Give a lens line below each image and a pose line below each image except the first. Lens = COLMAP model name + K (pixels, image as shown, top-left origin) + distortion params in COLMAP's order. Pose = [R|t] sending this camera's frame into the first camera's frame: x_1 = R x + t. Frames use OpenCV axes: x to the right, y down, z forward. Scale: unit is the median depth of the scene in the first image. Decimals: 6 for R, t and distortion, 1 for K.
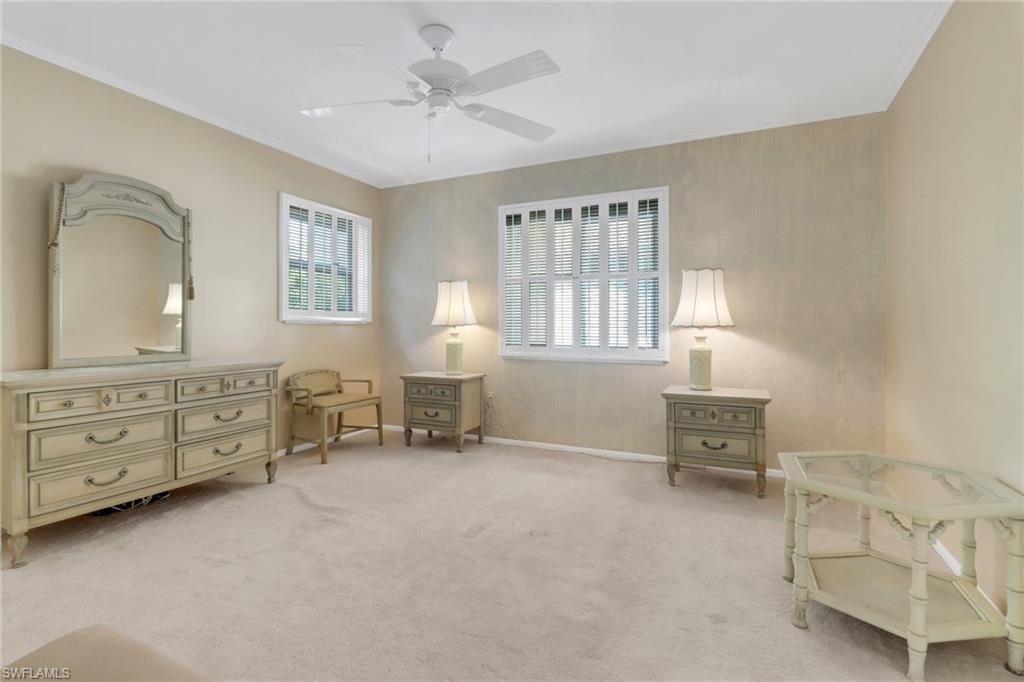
lens RADIAL K [[496.7, 0, 502.4], [0, 496.7, 320.8], [0, 0, 1]] dist [0.017927, -0.015668]
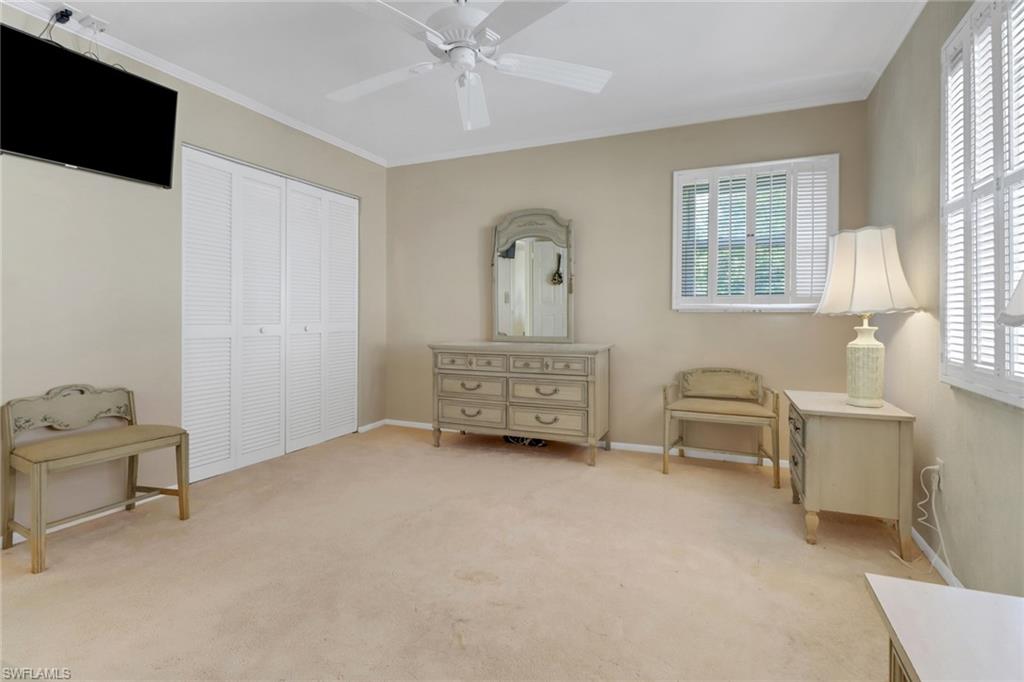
lens RADIAL K [[446.4, 0, 532.1], [0, 446.4, 324.7], [0, 0, 1]] dist [0.000522, -0.000041]
pose [[0.080179, 0.016133, -0.996650, 0.502426], [0.007012, 0.999835, 0.016749, 0.016606], [0.996756, -0.008332, 0.080052, 0.901246]]
